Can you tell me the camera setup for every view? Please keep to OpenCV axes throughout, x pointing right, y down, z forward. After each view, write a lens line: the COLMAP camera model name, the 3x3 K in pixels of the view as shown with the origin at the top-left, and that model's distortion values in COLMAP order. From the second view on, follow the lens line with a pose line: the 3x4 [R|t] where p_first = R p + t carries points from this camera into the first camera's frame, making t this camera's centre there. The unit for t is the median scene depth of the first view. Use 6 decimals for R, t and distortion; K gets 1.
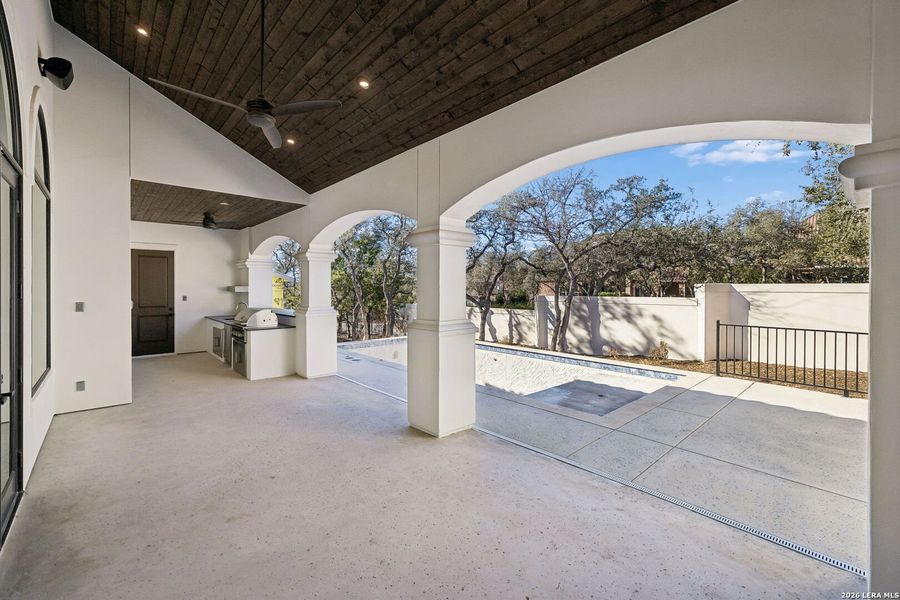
lens RADIAL K [[380.7, 0, 443.5], [0, 380.7, 293.2], [0, 0, 1]] dist [0.001340, 0.000684]
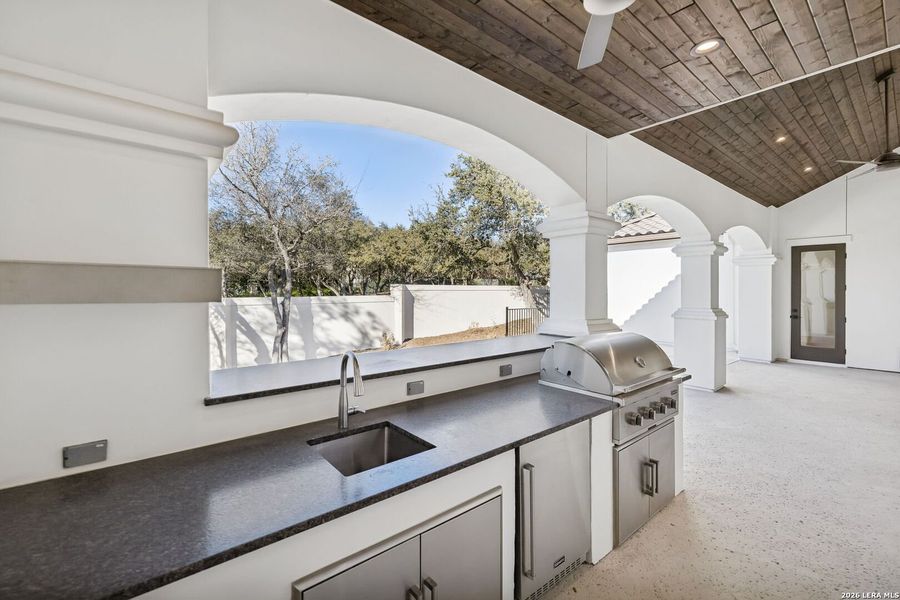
lens RADIAL K [[380.7, 0, 443.5], [0, 380.7, 293.2], [0, 0, 1]] dist [0.001340, 0.000684]
pose [[0.050876, -0.010505, 0.998650, -0.625178], [0.011036, 0.999890, 0.009956, -0.005945], [-0.998644, 0.010515, 0.050987, 0.812983]]
